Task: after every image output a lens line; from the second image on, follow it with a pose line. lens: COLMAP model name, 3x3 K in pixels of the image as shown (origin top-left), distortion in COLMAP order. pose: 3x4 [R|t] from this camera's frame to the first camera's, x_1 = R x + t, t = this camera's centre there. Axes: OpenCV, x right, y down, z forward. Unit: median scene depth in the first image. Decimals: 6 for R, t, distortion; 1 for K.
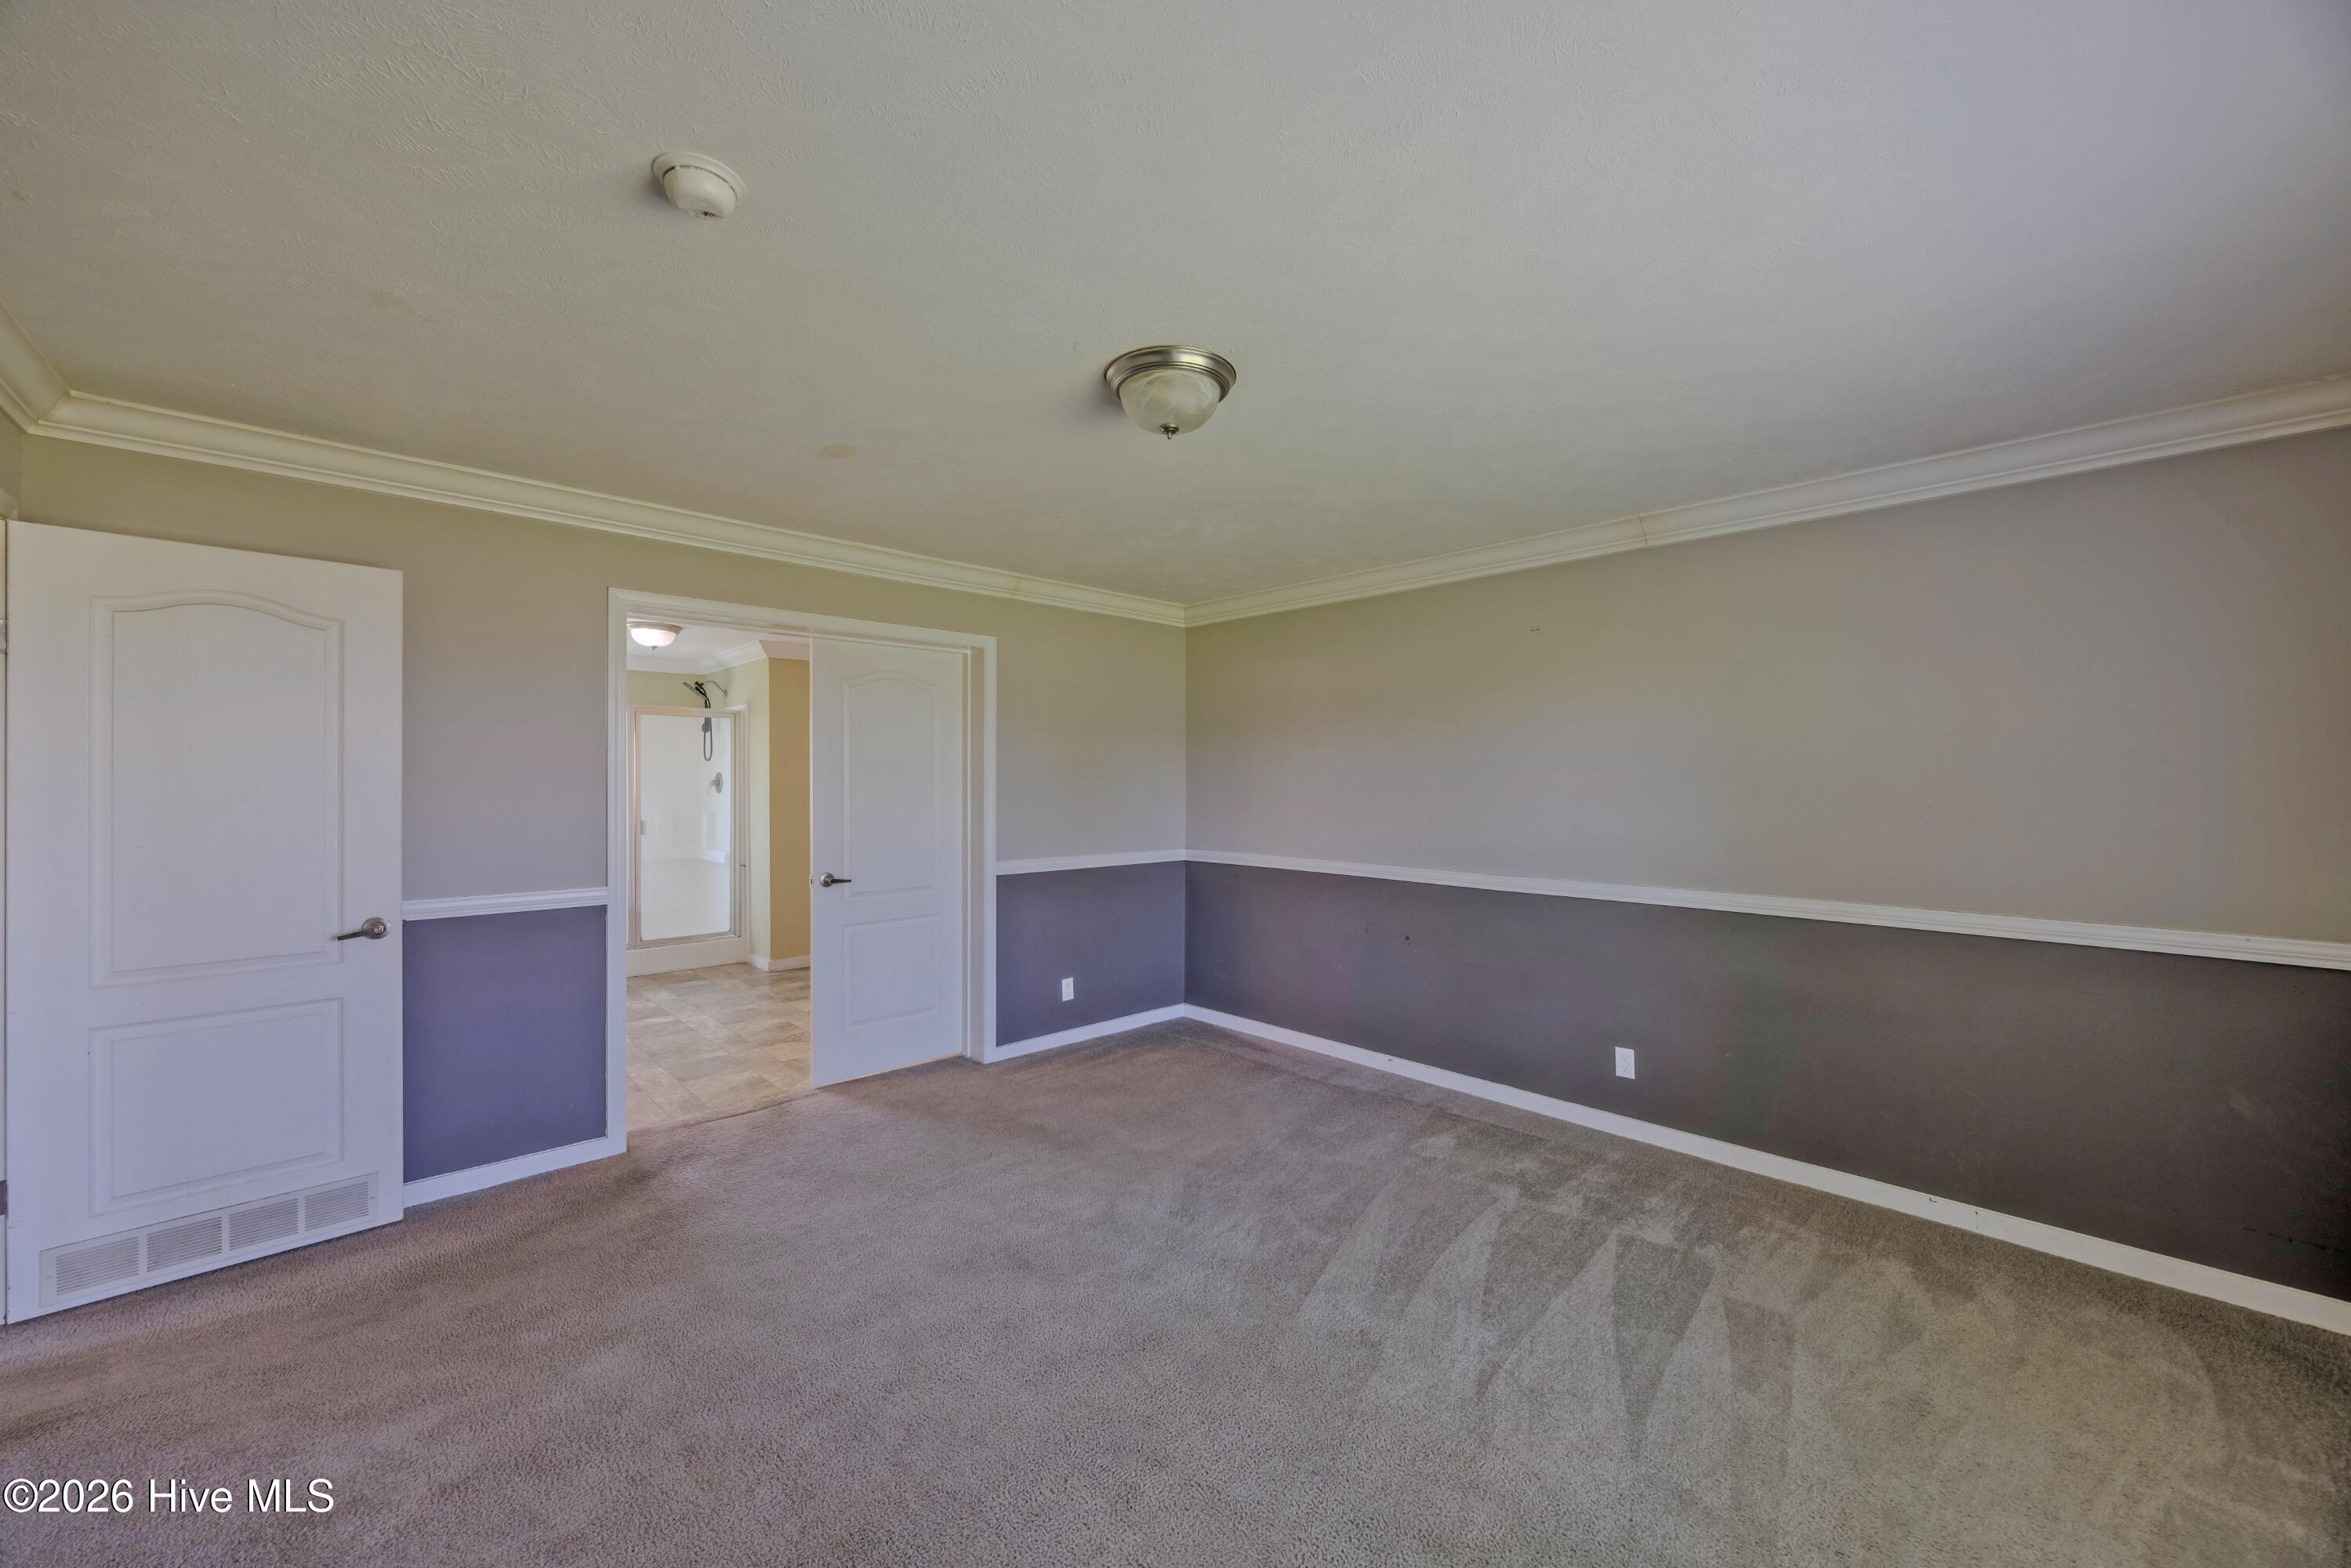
lens RADIAL K [[897.0, 0, 1179.3], [0, 897.0, 778.4], [0, 0, 1]] dist [-0.001350, 0.000016]
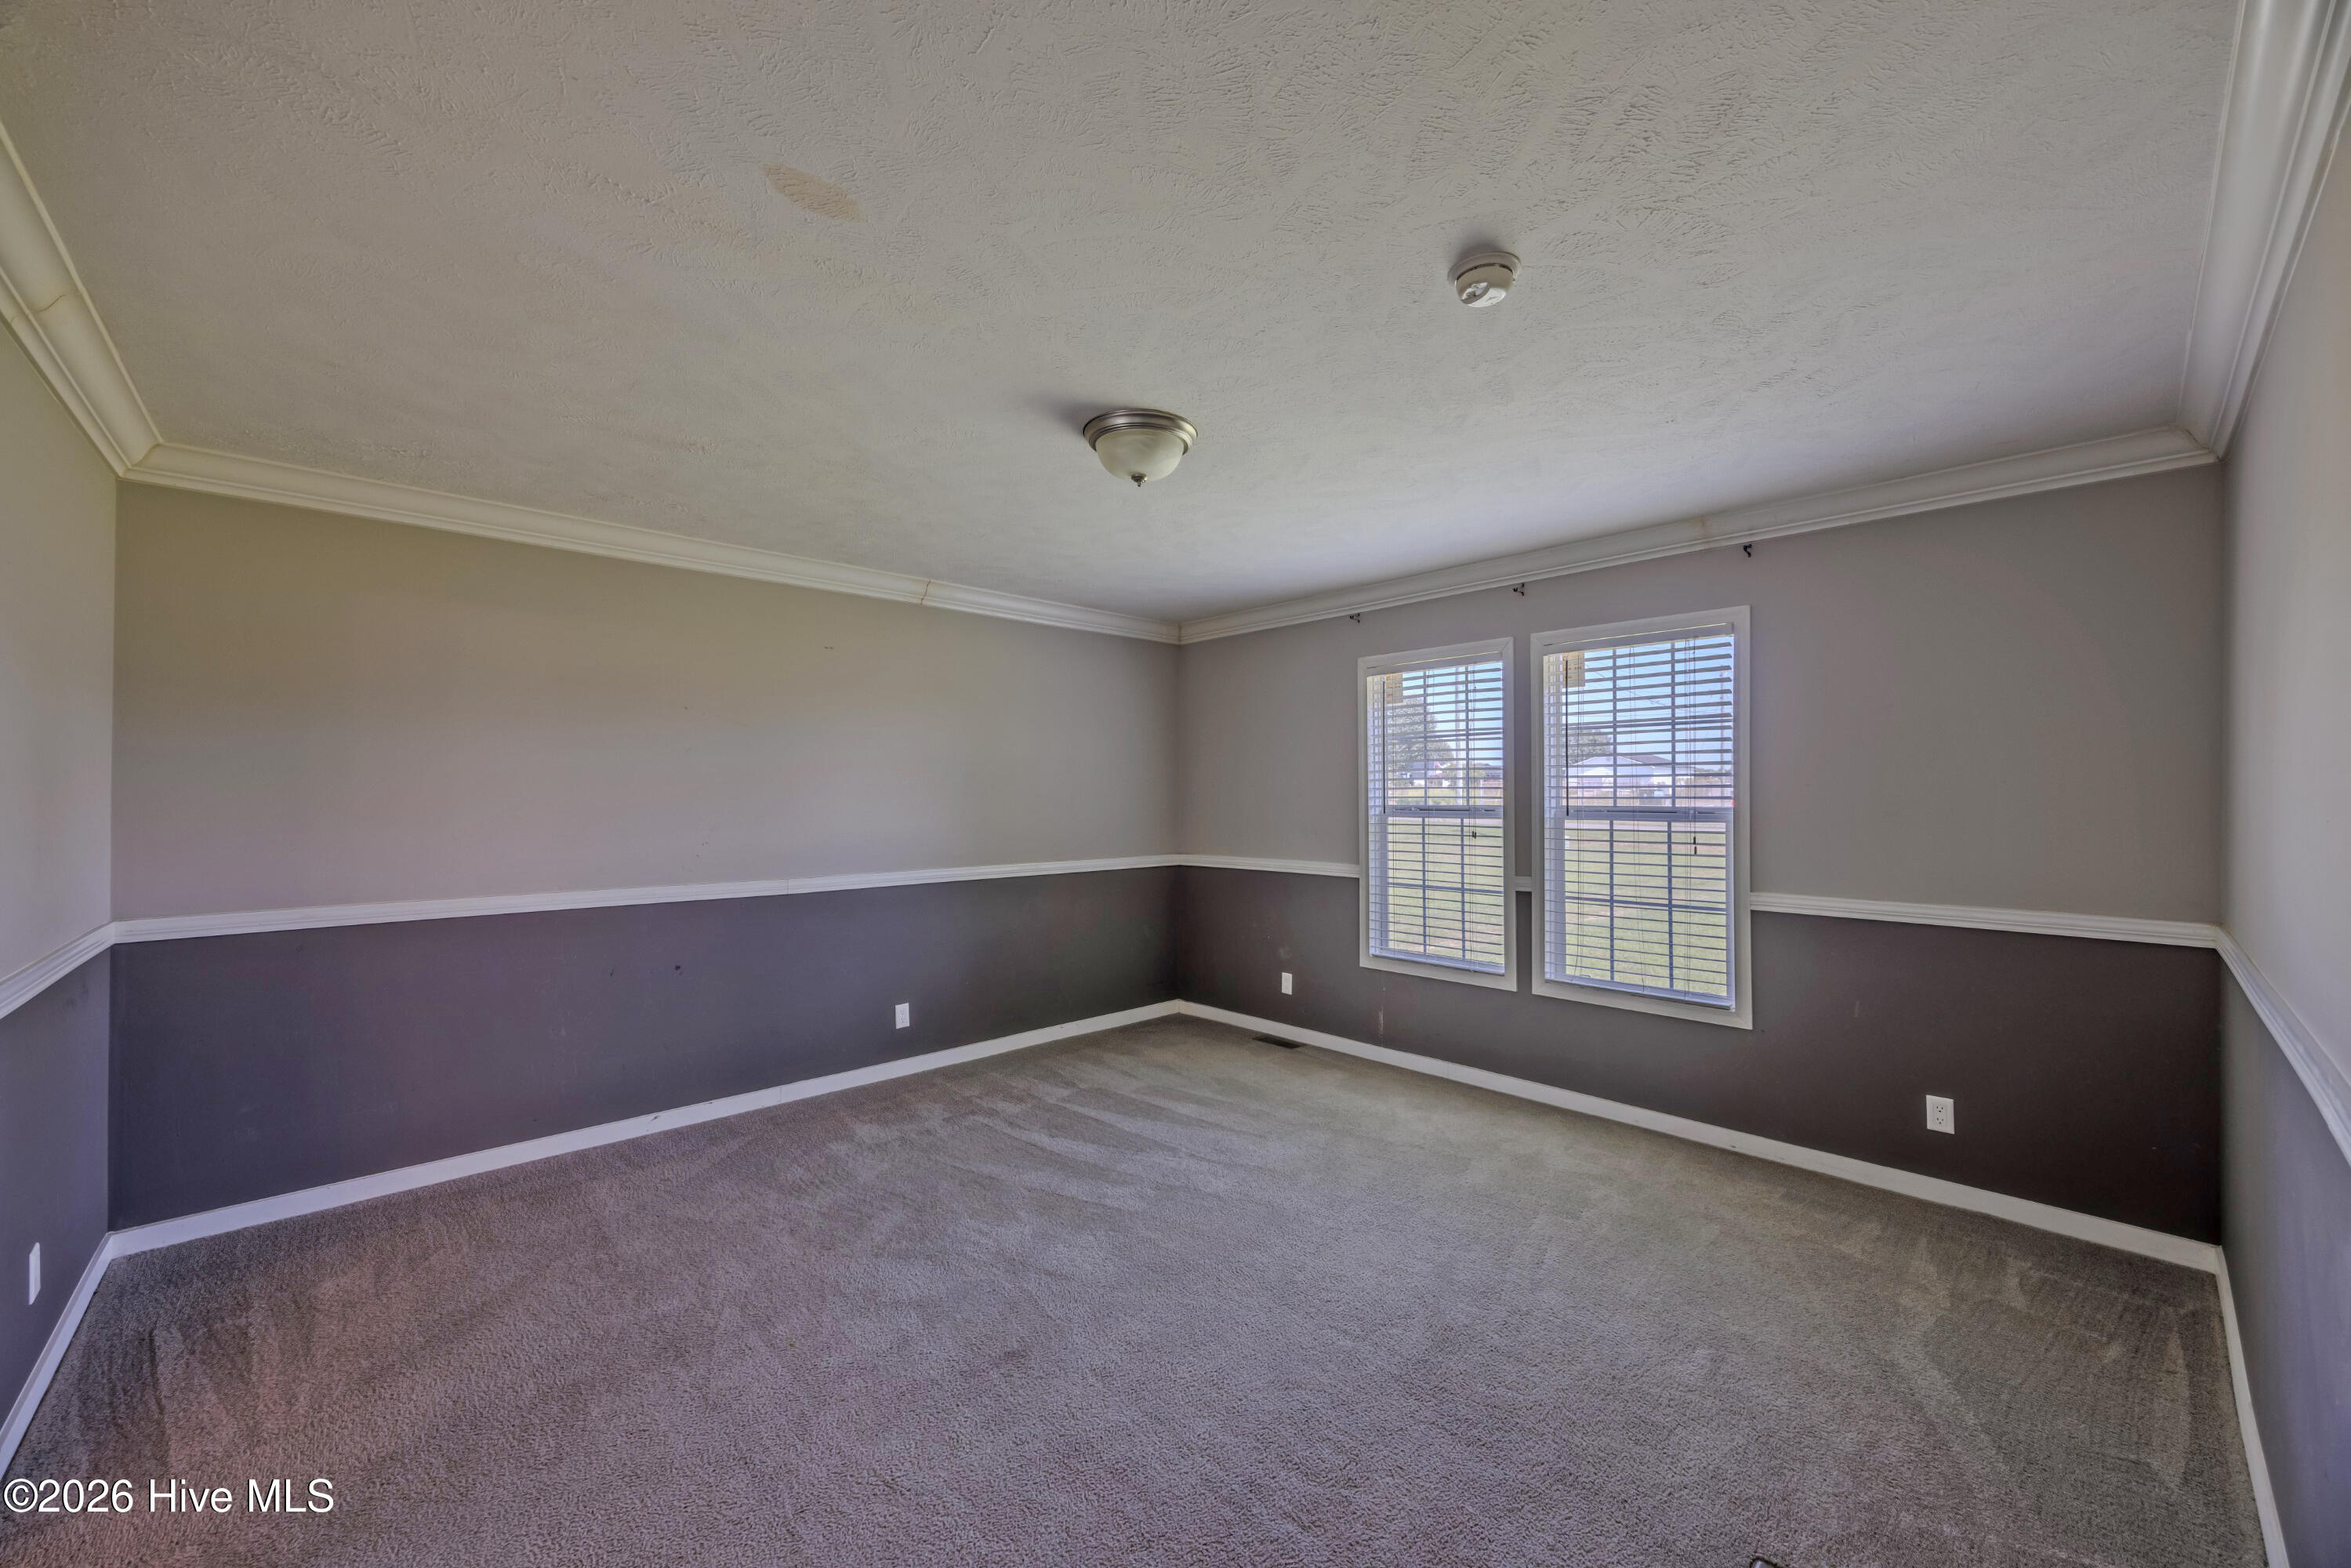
lens RADIAL K [[897.0, 0, 1203.2], [0, 897.0, 794.2], [0, 0, 1]] dist [-0.001350, 0.000016]
pose [[-0.011222, -0.006153, 0.999918, -0.881568], [-0.005083, 0.999968, 0.006096, 0.001833], [-0.999924, -0.005014, -0.011253, 0.714893]]
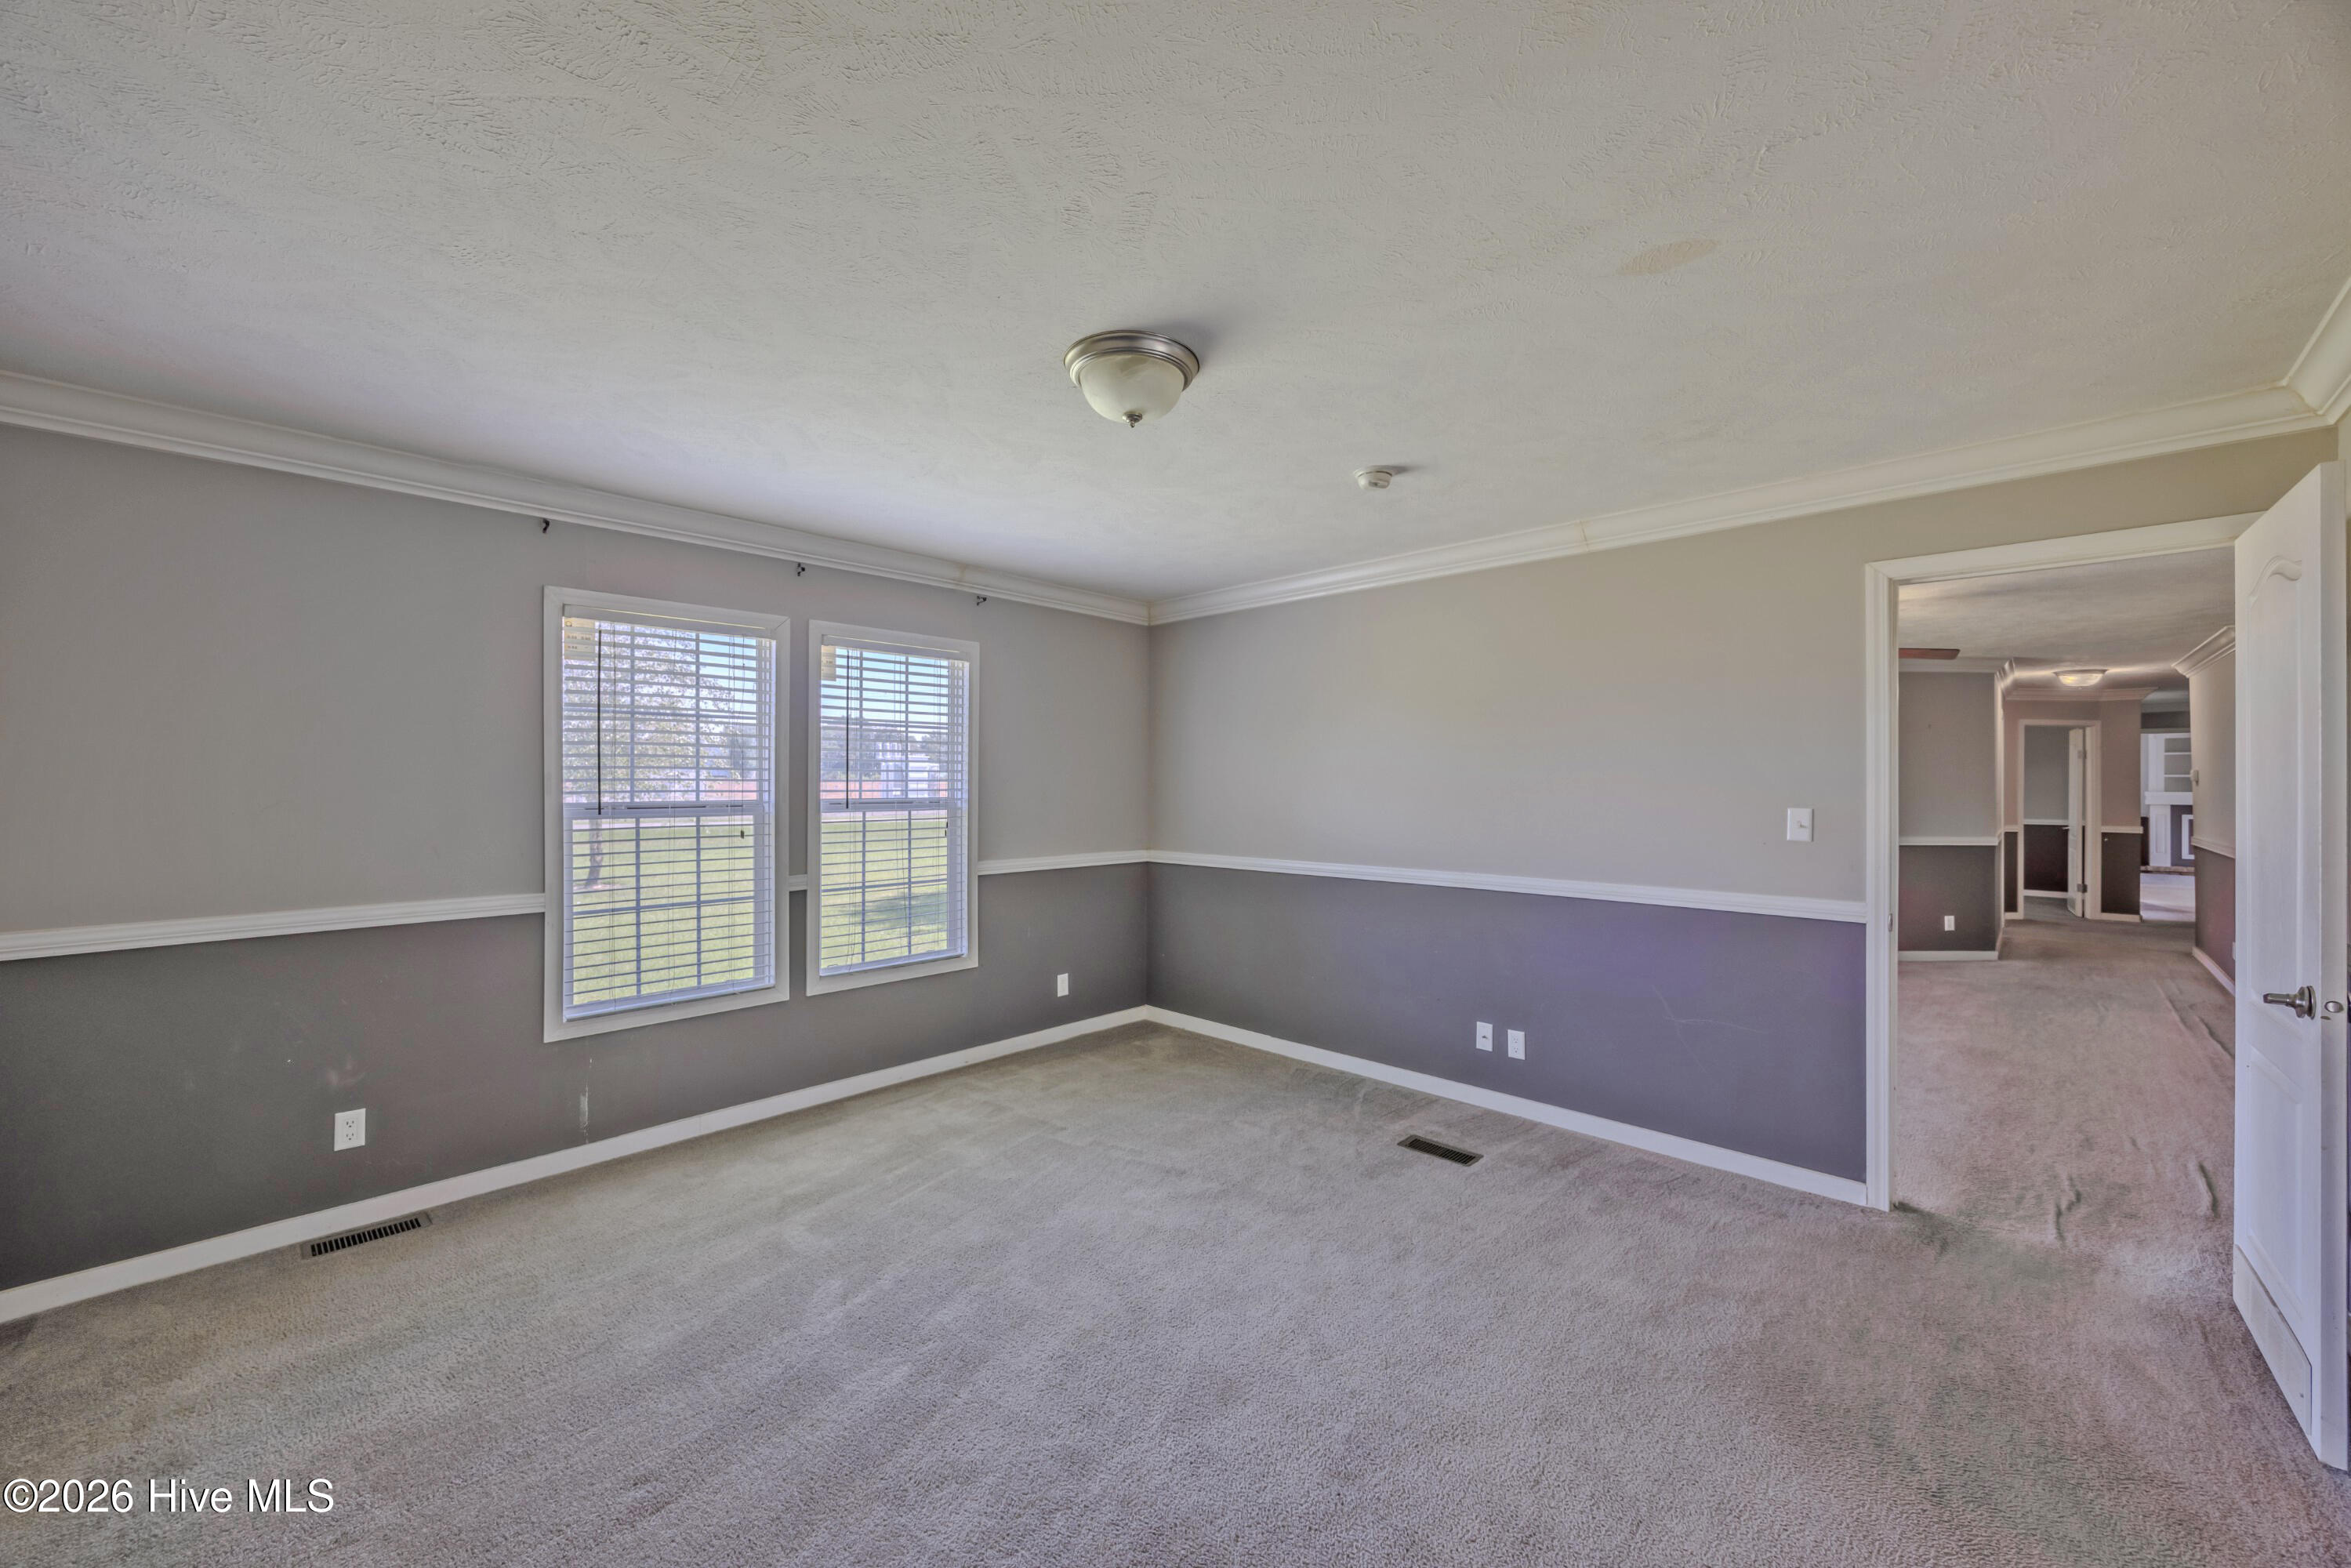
lens RADIAL K [[897.0, 0, 1196.8], [0, 897.0, 784.0], [0, 0, 1]] dist [-0.001350, 0.000016]
pose [[-0.998716, -0.004089, -0.050501, -0.029389], [-0.003681, 0.999960, -0.008174, 0.011443], [0.050533, -0.007978, -0.998691, 1.520643]]
